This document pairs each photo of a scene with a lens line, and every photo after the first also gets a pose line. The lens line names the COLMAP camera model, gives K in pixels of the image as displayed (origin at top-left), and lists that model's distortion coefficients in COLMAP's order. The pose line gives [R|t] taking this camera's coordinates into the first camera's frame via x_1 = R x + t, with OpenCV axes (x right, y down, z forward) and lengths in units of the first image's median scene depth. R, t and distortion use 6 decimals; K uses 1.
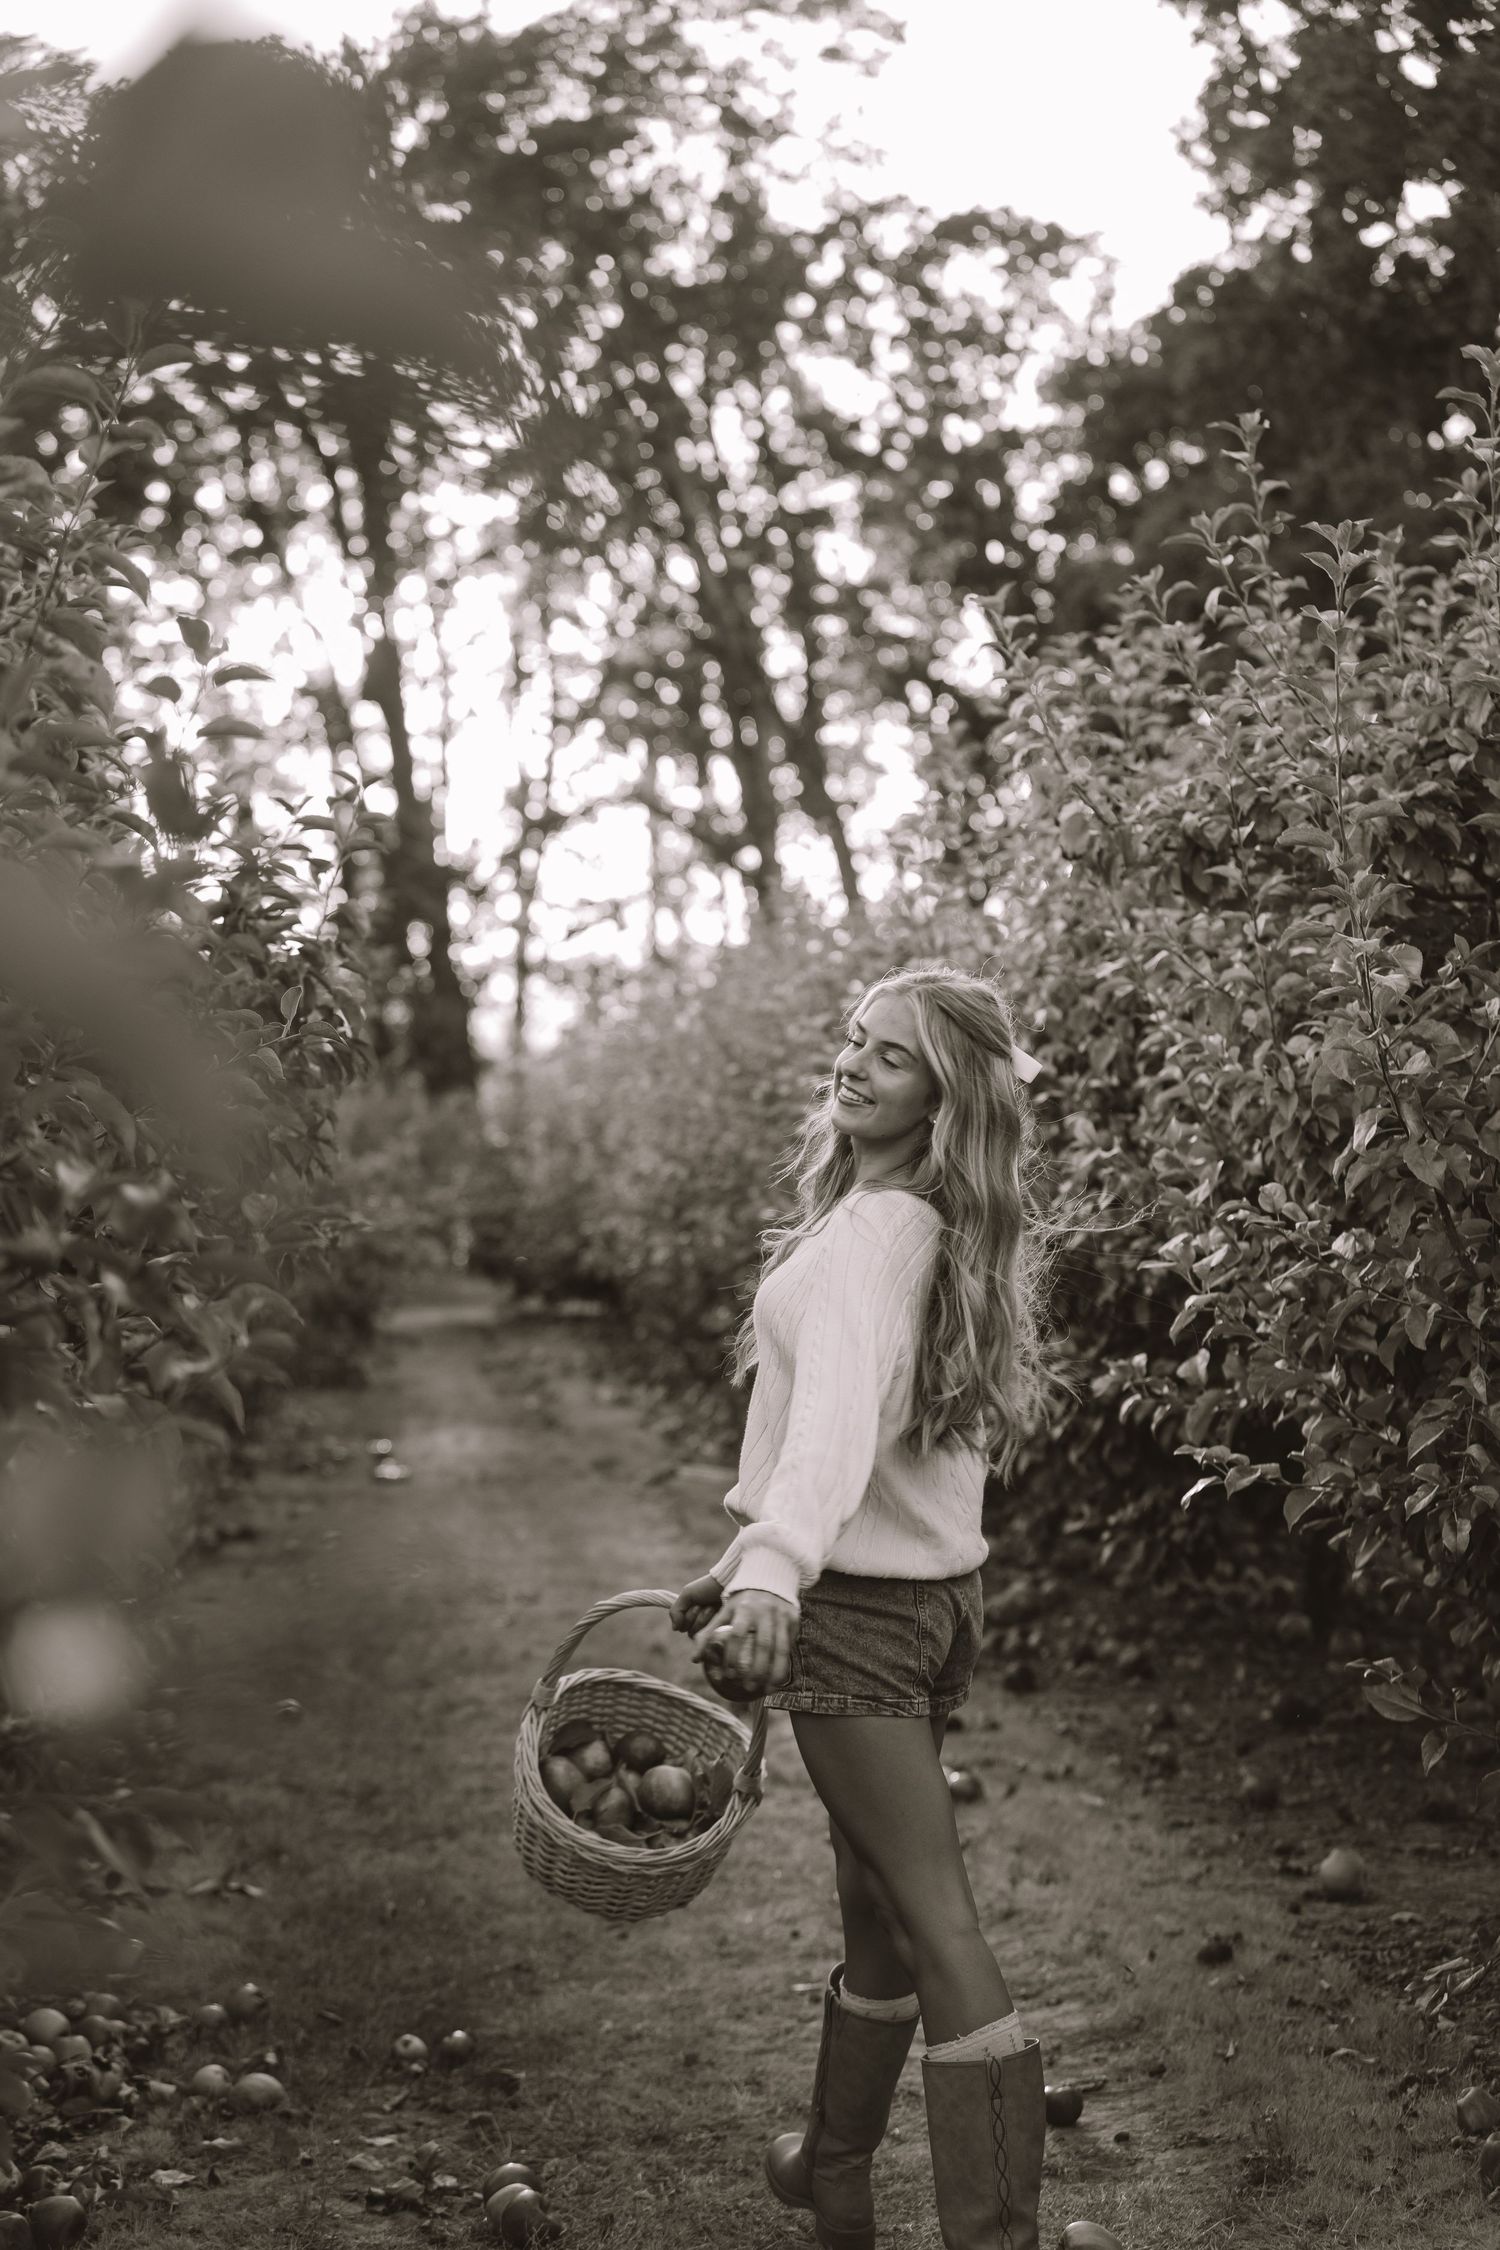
lens RADIAL K [[4885.4, 0, 910.0], [0, 4885.4, 1121.5], [0, 0, 1]] dist [0.032854, -0.064490]
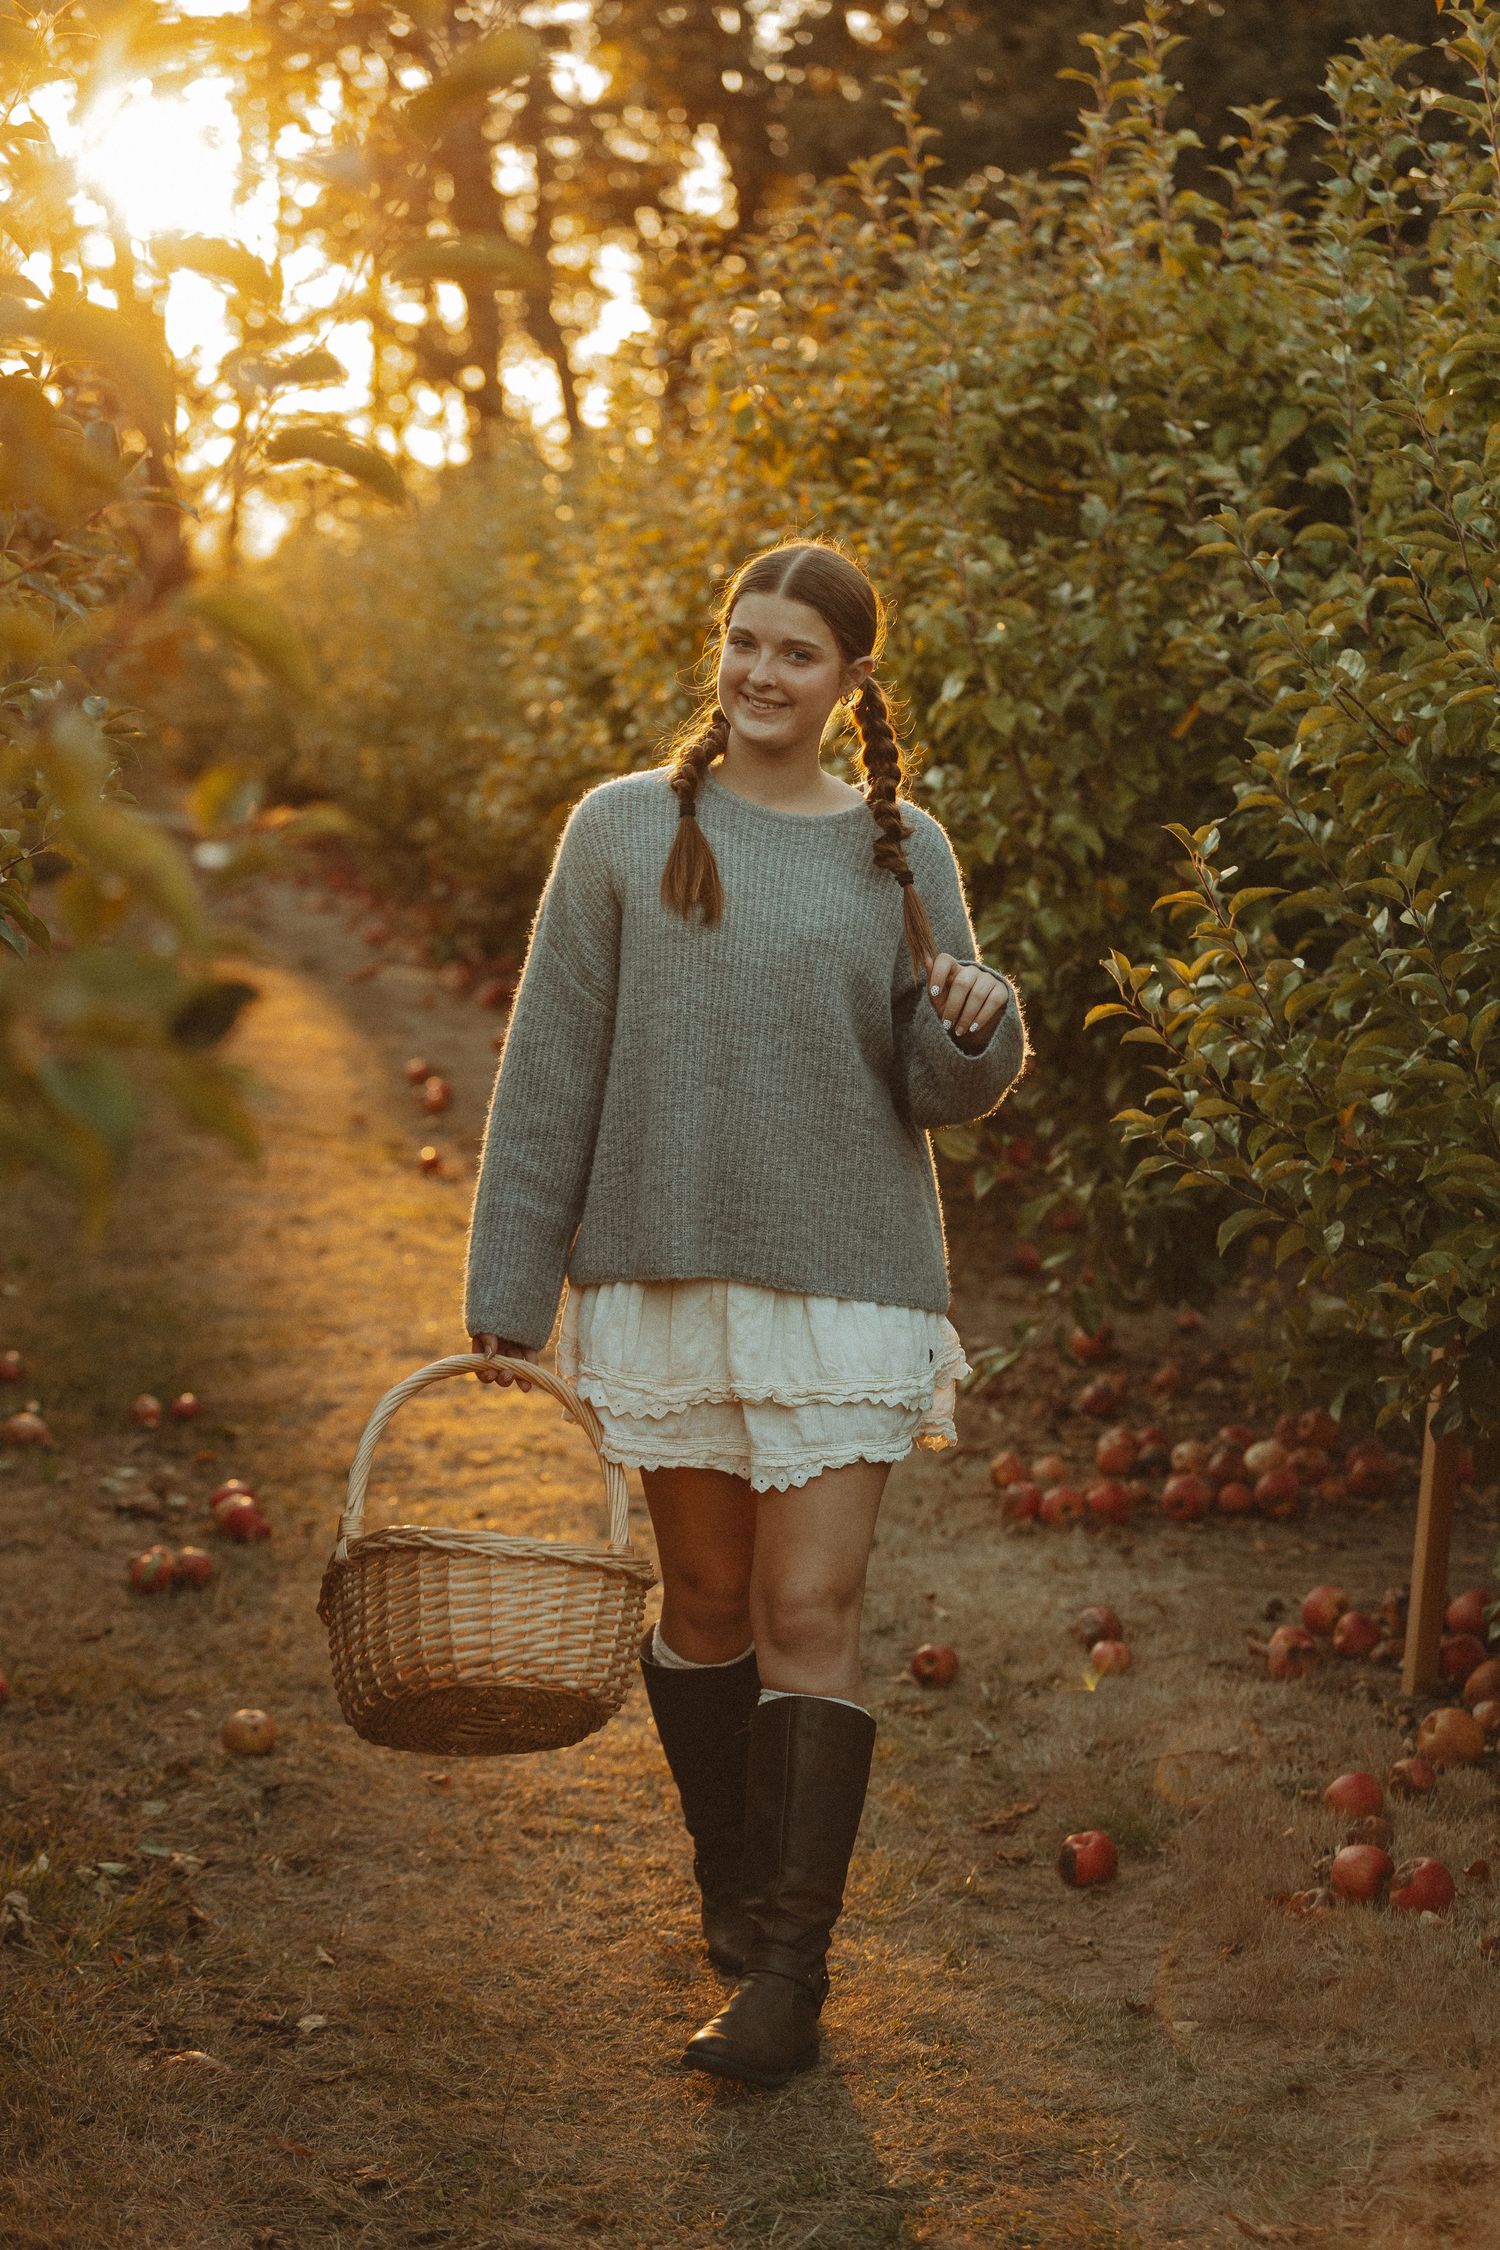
lens RADIAL K [[4885.4, 0, 910.0], [0, 4885.4, 1121.5], [0, 0, 1]] dist [0.032854, -0.064490]
pose [[0.997101, 0.043225, 0.062627, 0.005384], [-0.048942, 0.994479, 0.092824, -0.001755], [-0.058269, -0.095620, 0.993711, -0.152674]]
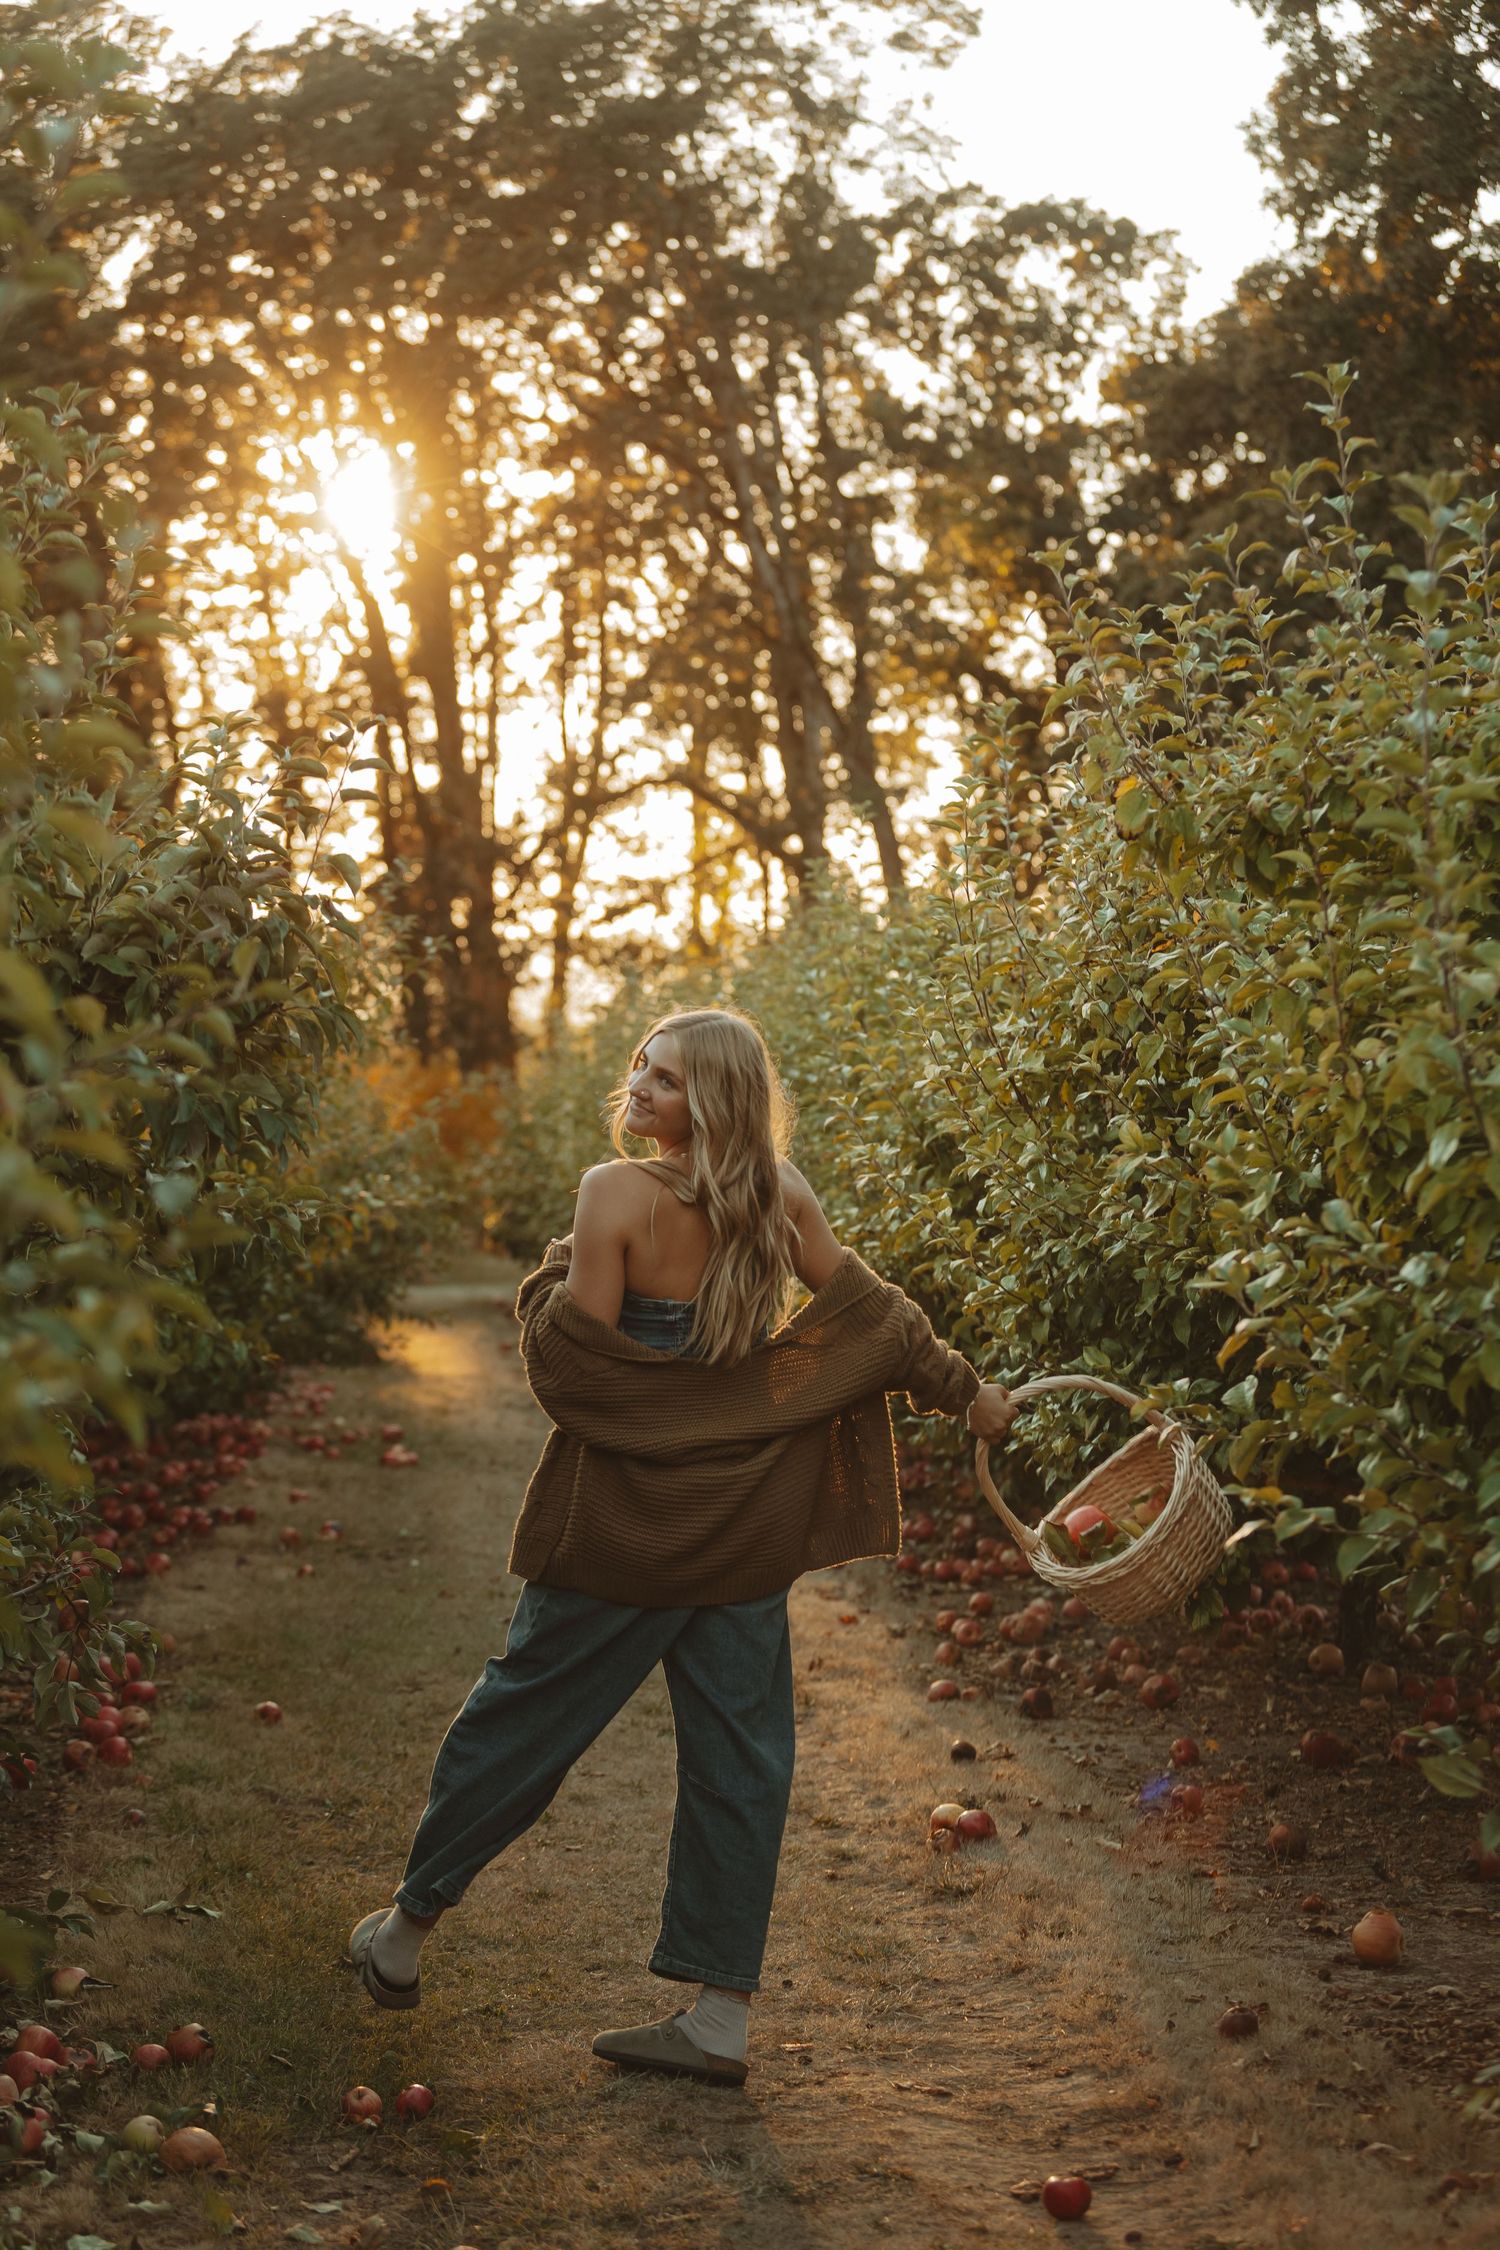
lens RADIAL K [[4885.4, 0, 910.0], [0, 4885.4, 1121.5], [0, 0, 1]] dist [0.032854, -0.064490]
pose [[0.999314, 0.036333, -0.007160, 0.000430], [-0.036321, 0.999339, 0.001732, -0.000289], [0.007219, -0.001471, 0.999973, 0.058675]]
